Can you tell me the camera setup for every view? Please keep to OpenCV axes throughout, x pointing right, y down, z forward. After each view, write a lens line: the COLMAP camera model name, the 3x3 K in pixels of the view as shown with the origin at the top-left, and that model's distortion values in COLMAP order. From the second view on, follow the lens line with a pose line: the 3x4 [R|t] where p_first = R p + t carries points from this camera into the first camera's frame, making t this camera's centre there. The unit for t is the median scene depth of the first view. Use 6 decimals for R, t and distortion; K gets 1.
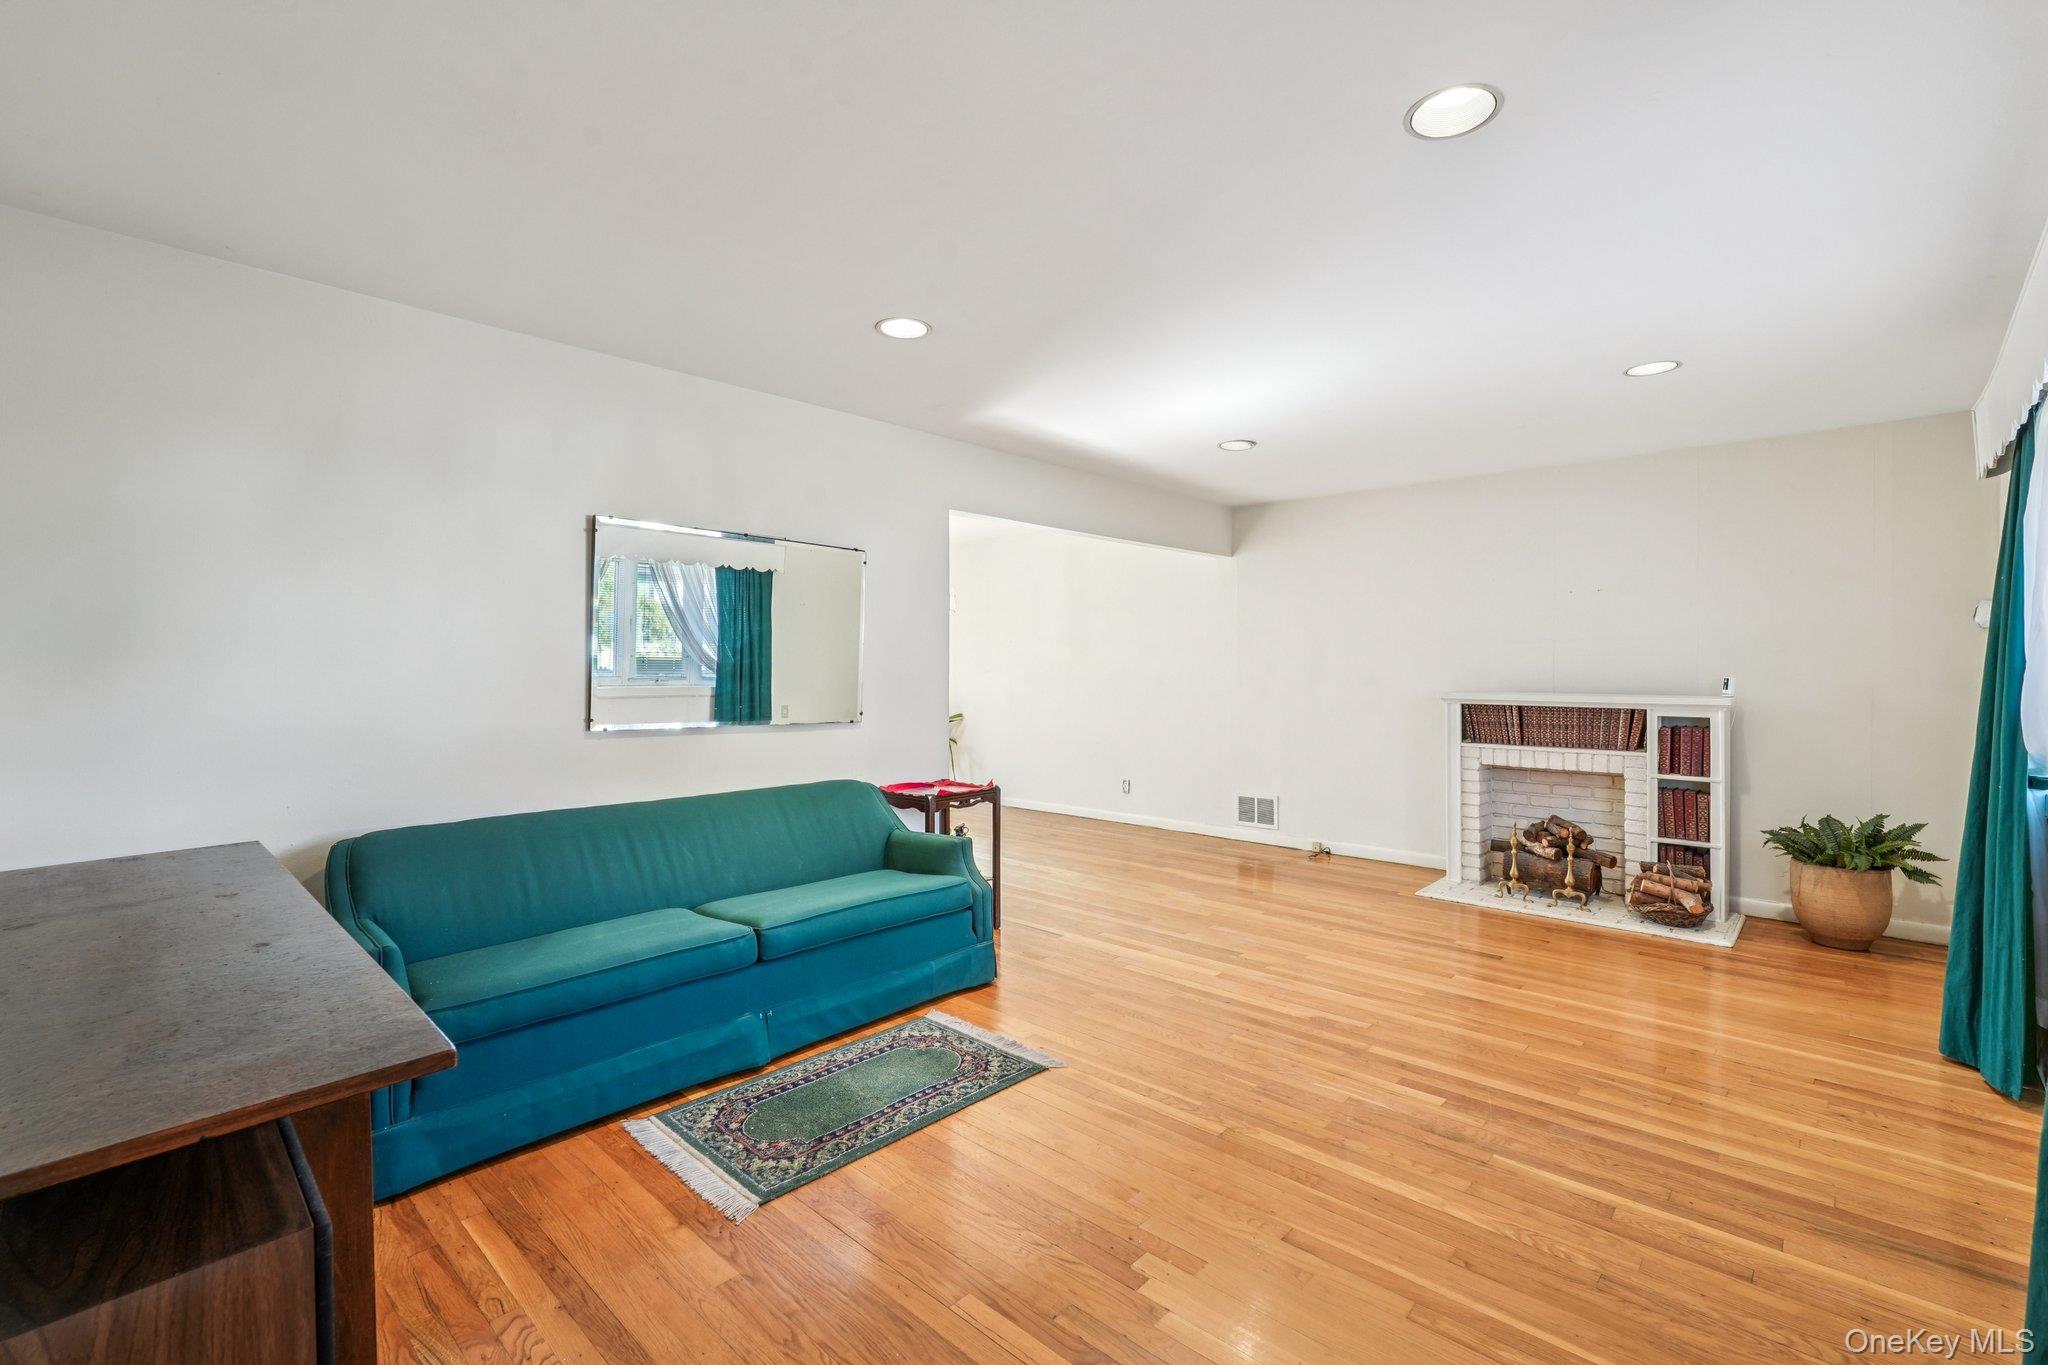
lens RADIAL K [[911.9, 0, 1026.1], [0, 911.9, 687.5], [0, 0, 1]] dist [-0.014206, 0.007301]
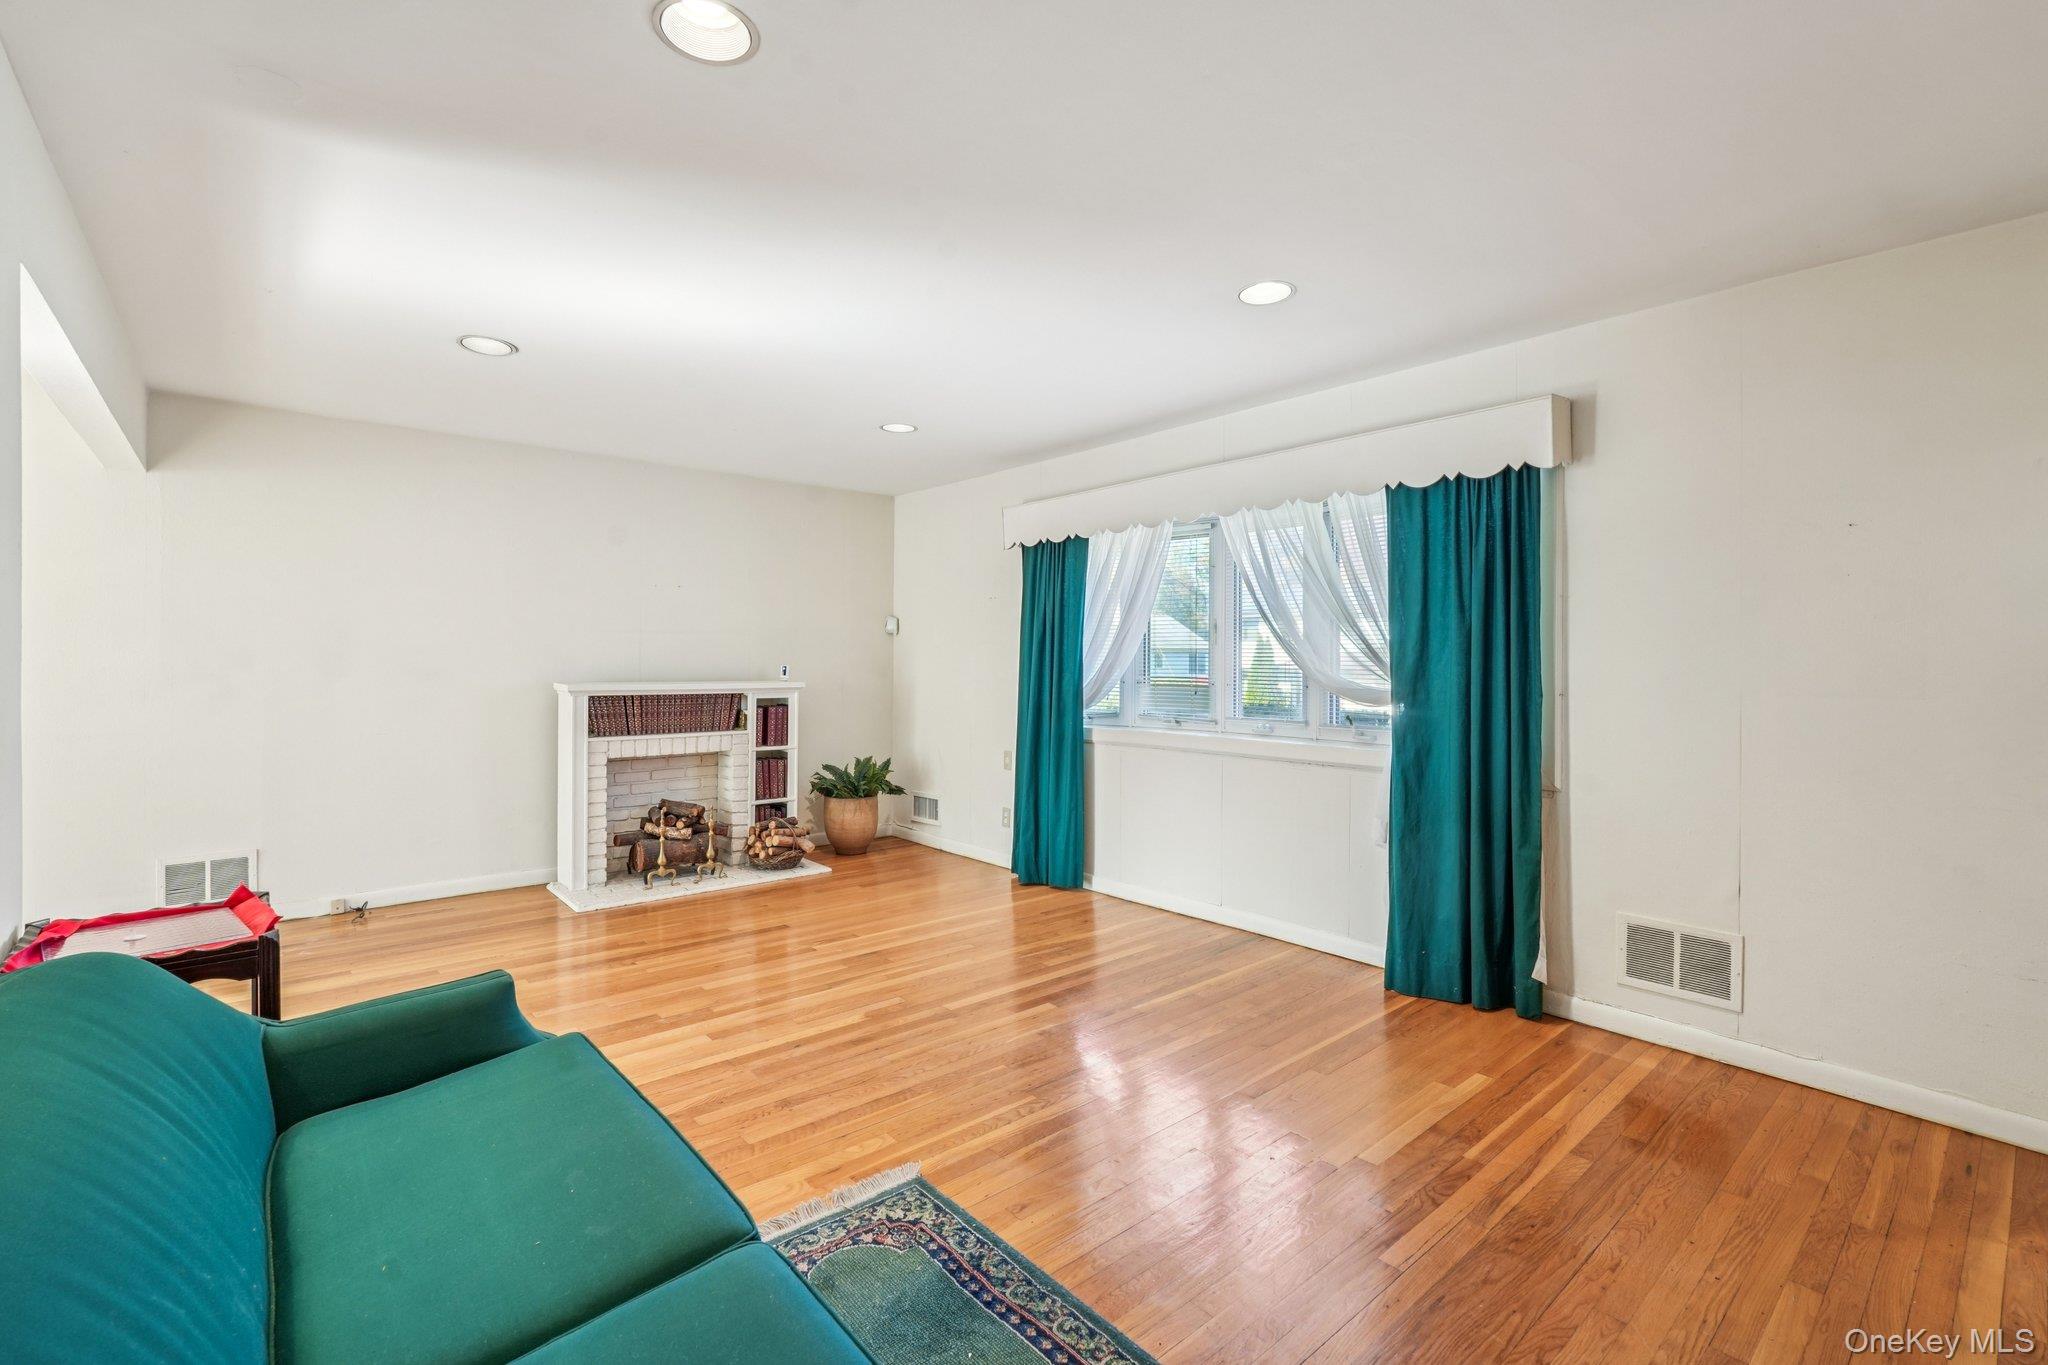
lens RADIAL K [[911.9, 0, 1038.9], [0, 911.9, 671.1], [0, 0, 1]] dist [-0.014206, 0.007301]
pose [[0.098213, -0.009227, 0.995123, -0.466237], [0.017760, 0.999814, 0.007518, -0.007219], [-0.995007, 0.016935, 0.098359, 0.526899]]
